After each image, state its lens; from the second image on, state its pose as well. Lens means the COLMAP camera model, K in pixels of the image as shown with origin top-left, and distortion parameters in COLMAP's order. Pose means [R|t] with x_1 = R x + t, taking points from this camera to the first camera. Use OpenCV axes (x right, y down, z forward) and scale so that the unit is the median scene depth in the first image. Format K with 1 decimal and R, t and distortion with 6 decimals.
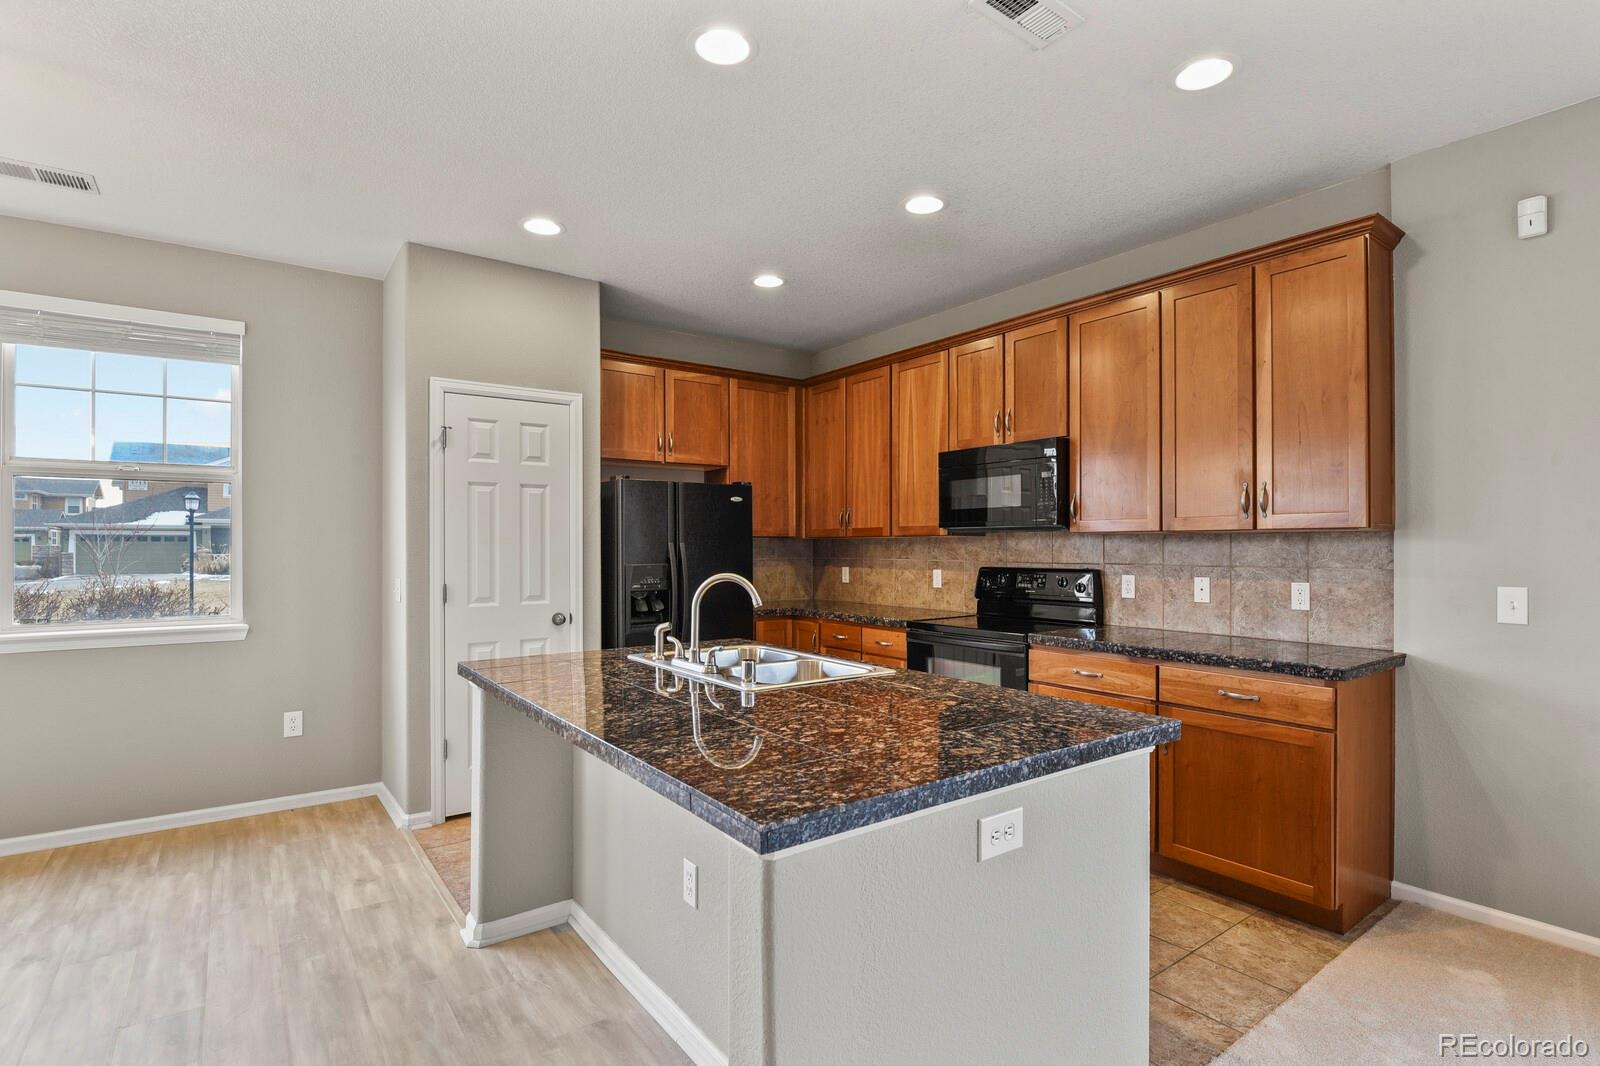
lens RADIAL K [[774.7, 0, 809.8], [0, 774.7, 543.2], [0, 0, 1]] dist [-0.009140, -0.004655]
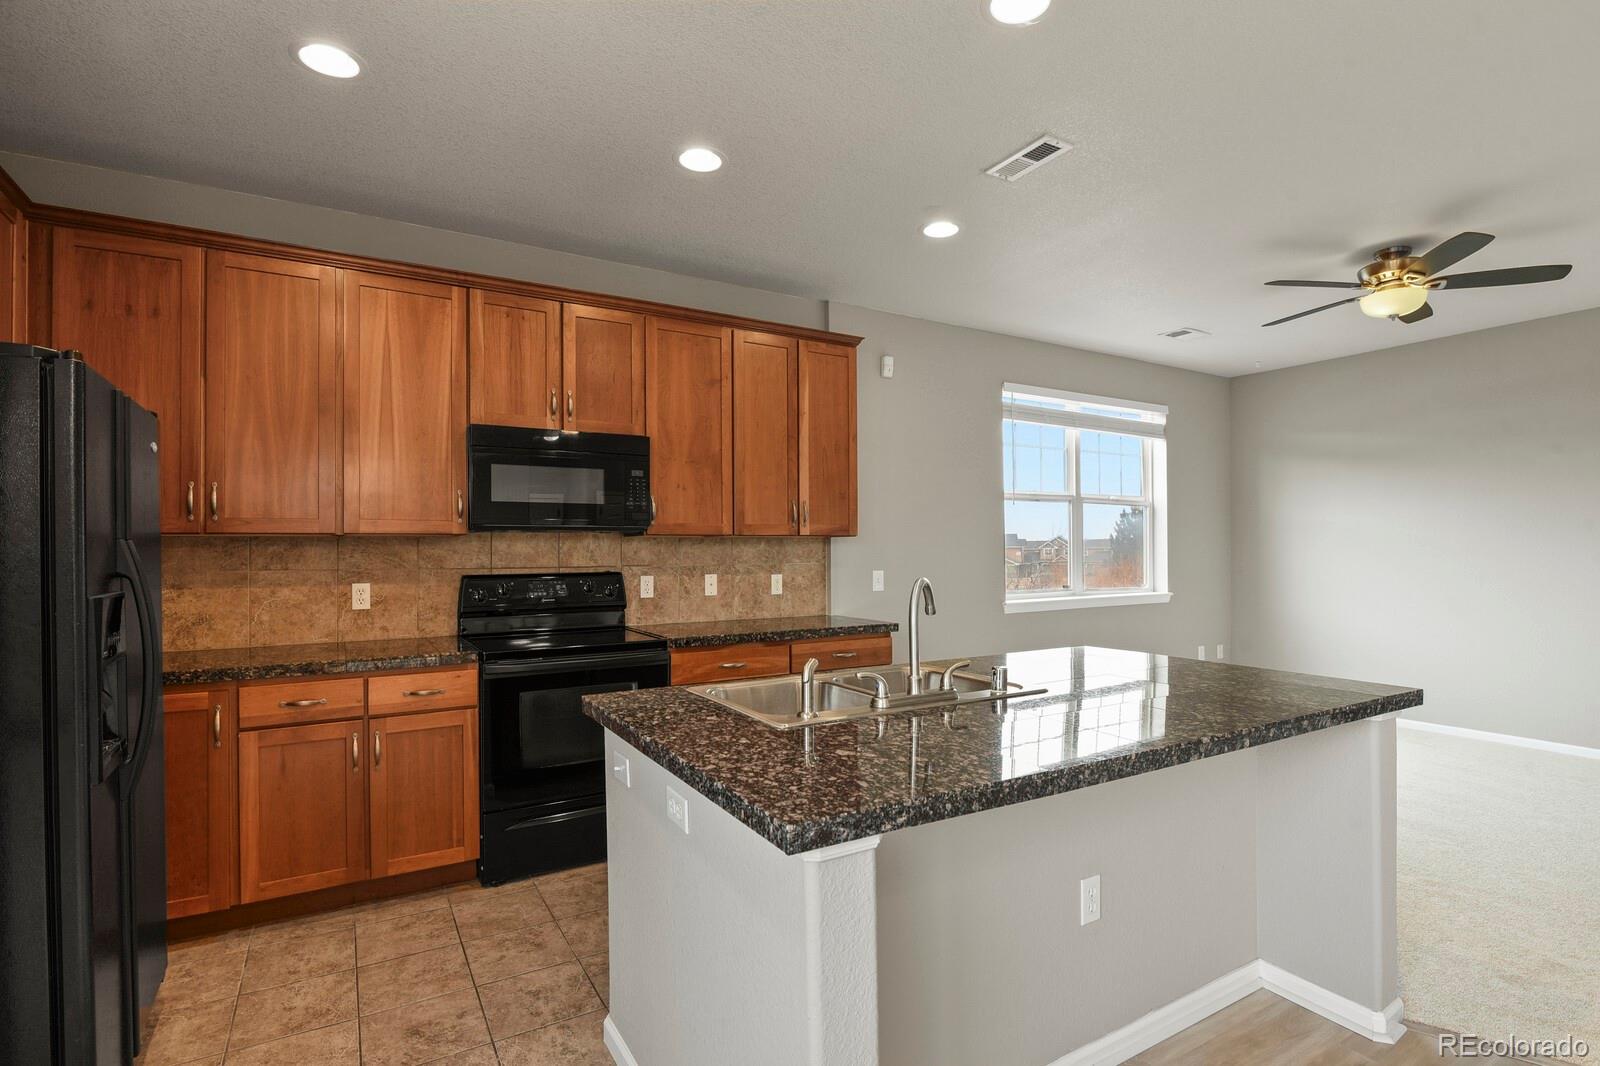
lens RADIAL K [[774.7, 0, 809.8], [0, 774.7, 543.2], [0, 0, 1]] dist [-0.009140, -0.004655]
pose [[0.097524, 0.008319, 0.995198, -0.662583], [0.001844, 0.999962, -0.008540, 0.006761], [-0.995231, 0.002668, 0.097505, 0.731659]]
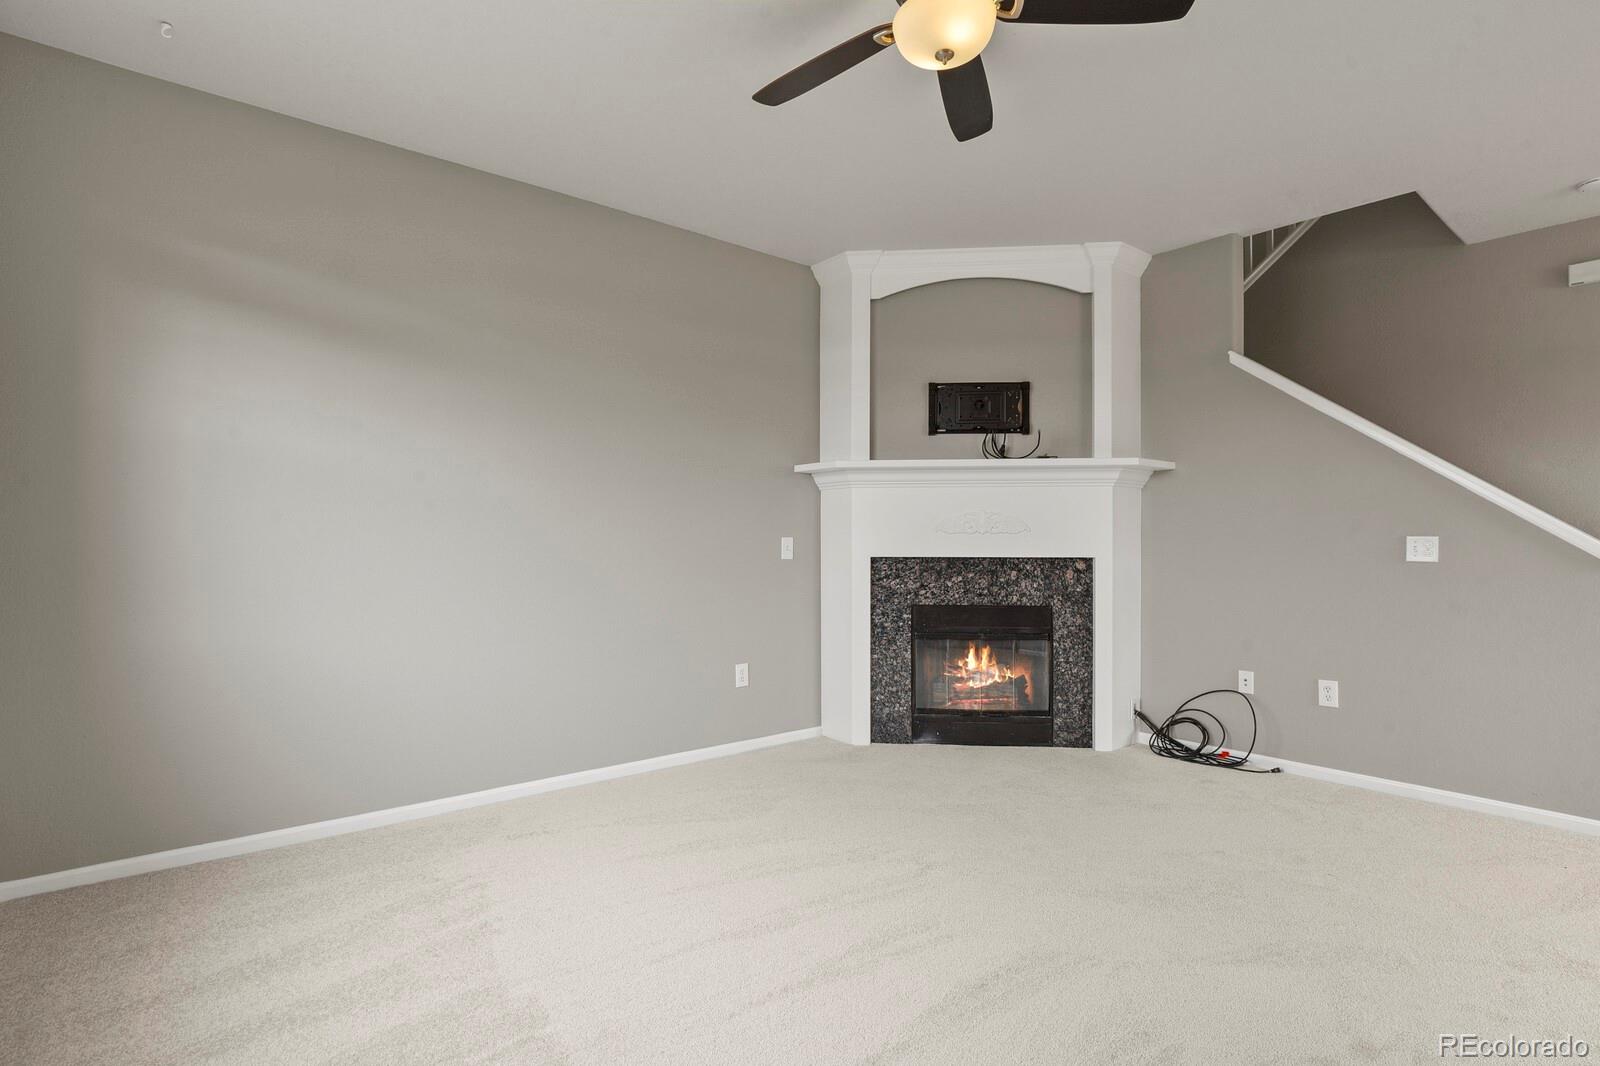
lens RADIAL K [[774.7, 0, 809.8], [0, 774.7, 543.2], [0, 0, 1]] dist [-0.009140, -0.004655]
pose [[-0.998881, 0.000801, -0.047295, 0.611320], [0.000883, 0.999998, -0.001723, 0.050530], [0.047294, -0.001763, -0.998879, 0.603409]]
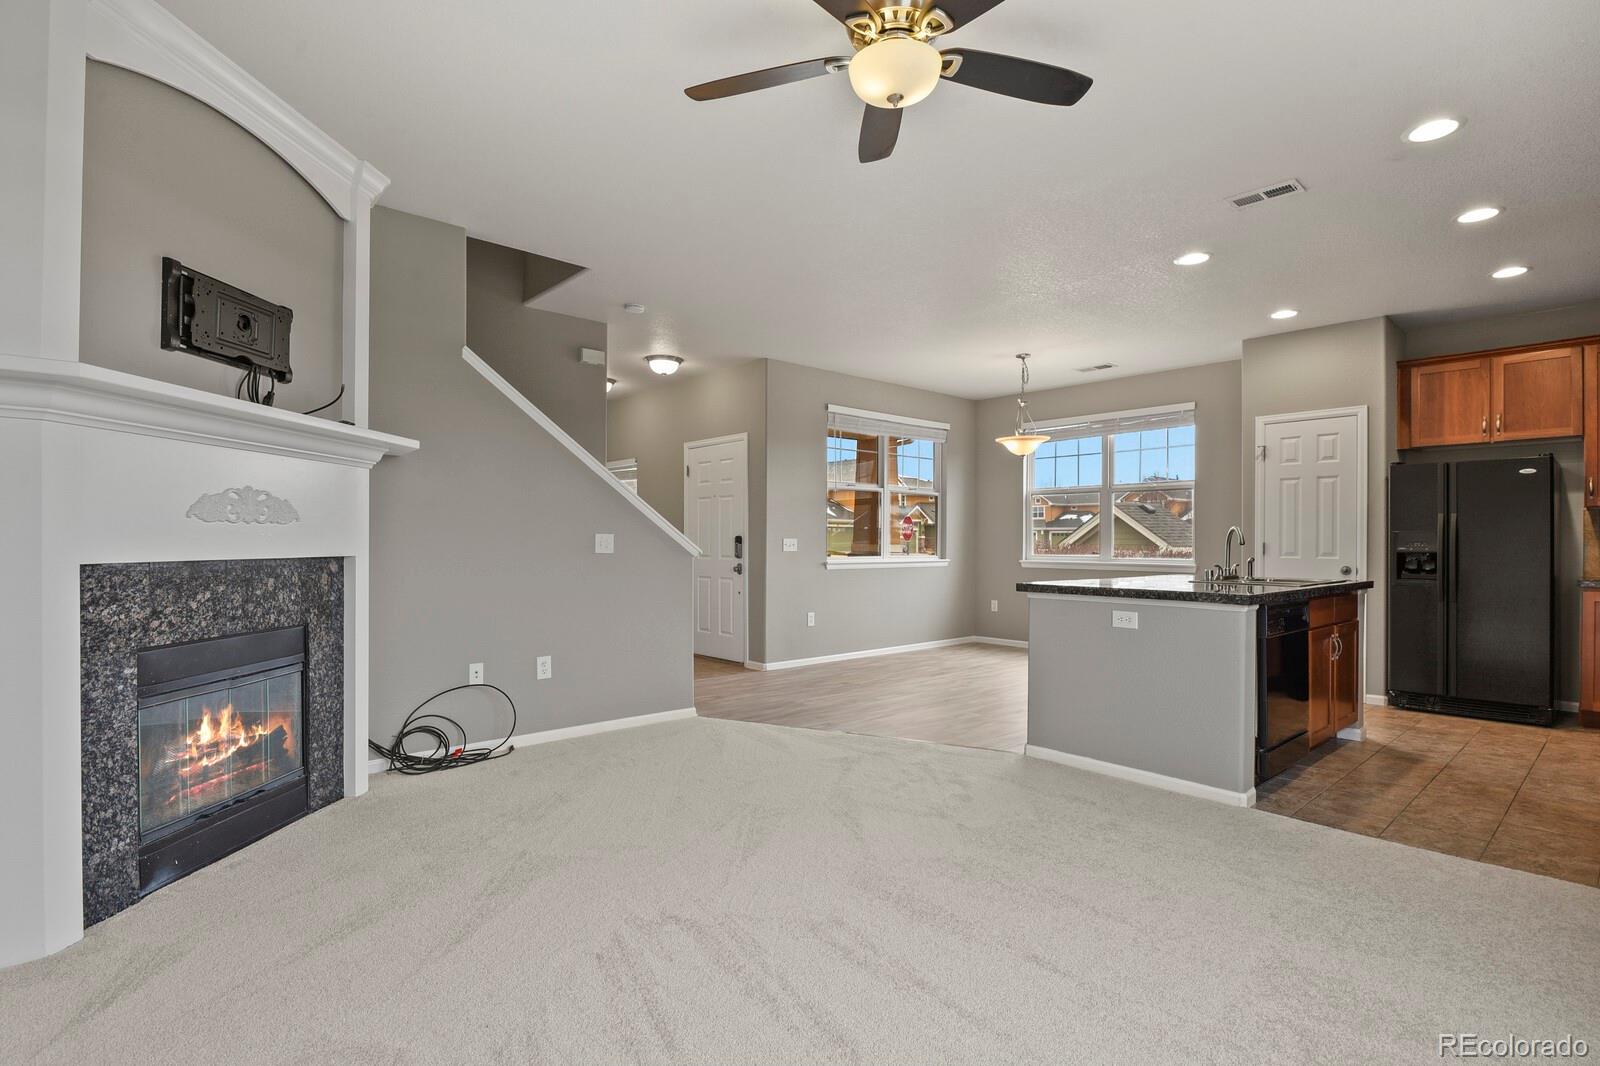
lens RADIAL K [[774.7, 0, 809.8], [0, 774.7, 543.2], [0, 0, 1]] dist [-0.009140, -0.004655]
pose [[0.090957, 0.004977, -0.995842, 1.118744], [-0.001301, 0.999987, 0.004878, 0.049744], [0.995854, 0.000852, 0.090963, -0.102441]]
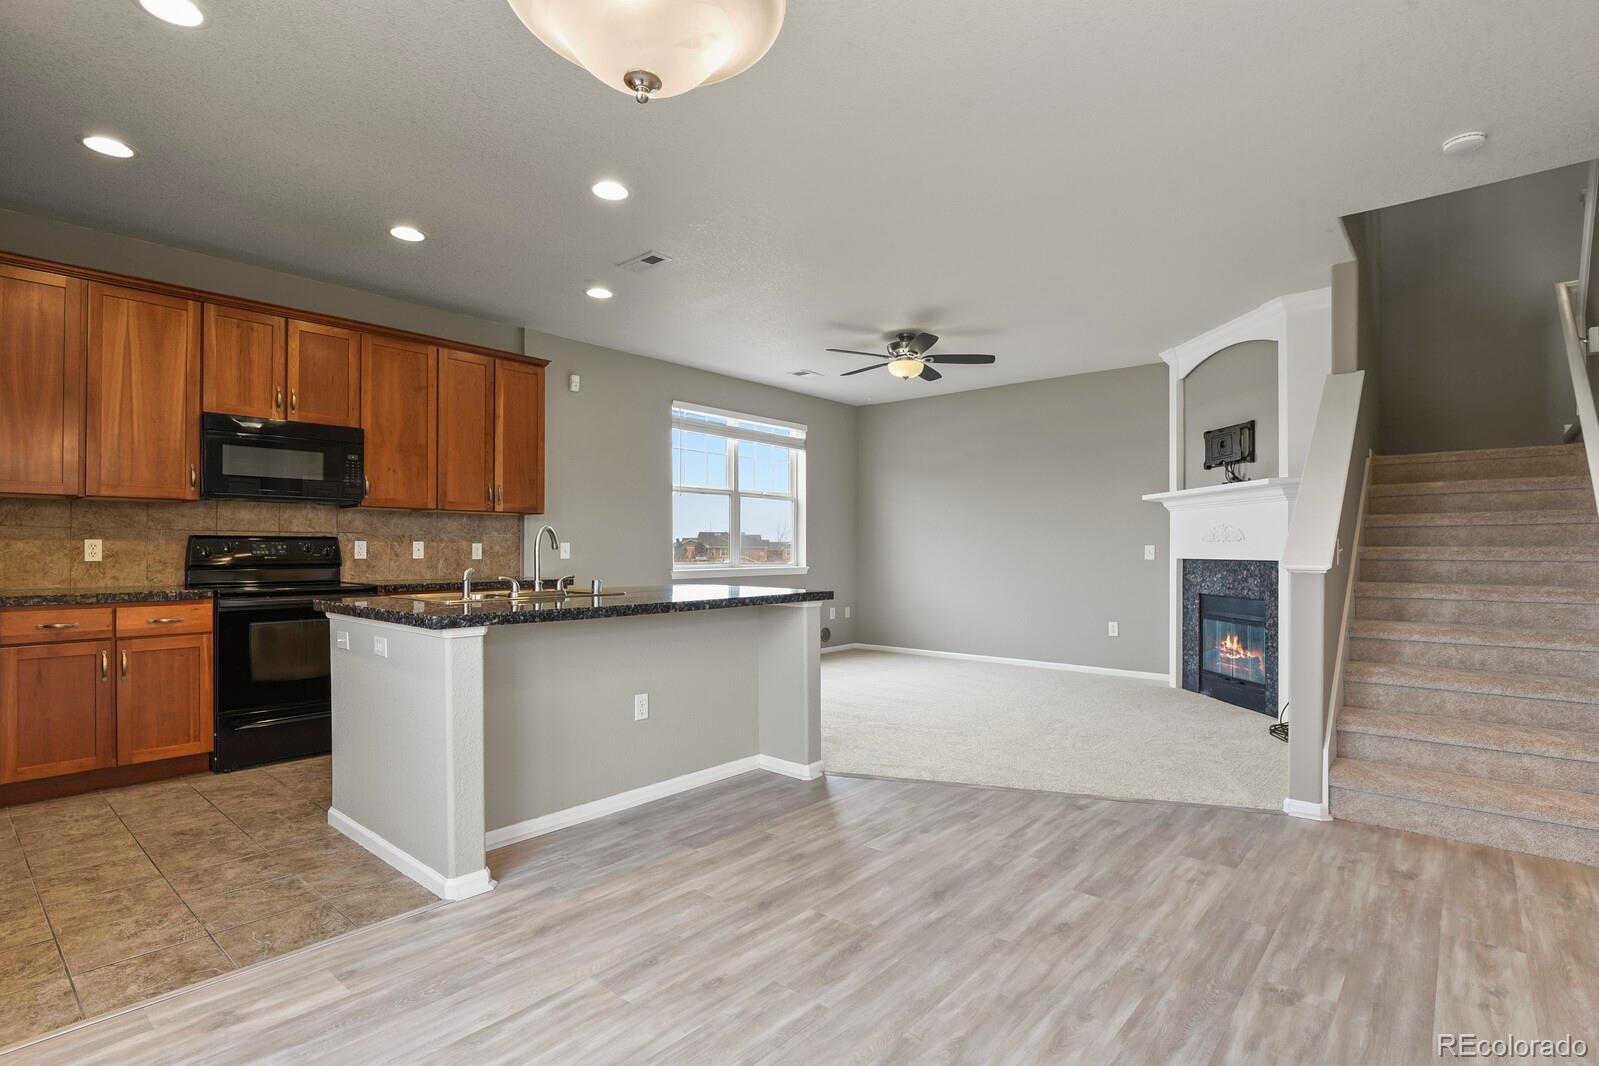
lens RADIAL K [[776.6, 0, 813.0], [0, 776.6, 546.4], [0, 0, 1]] dist [-0.010618, -0.005809]
pose [[-0.224830, 0.005009, 0.974385, -1.103208], [-0.005348, 0.999965, -0.006375, 0.058593], [-0.974383, -0.006644, -0.224796, 0.596693]]
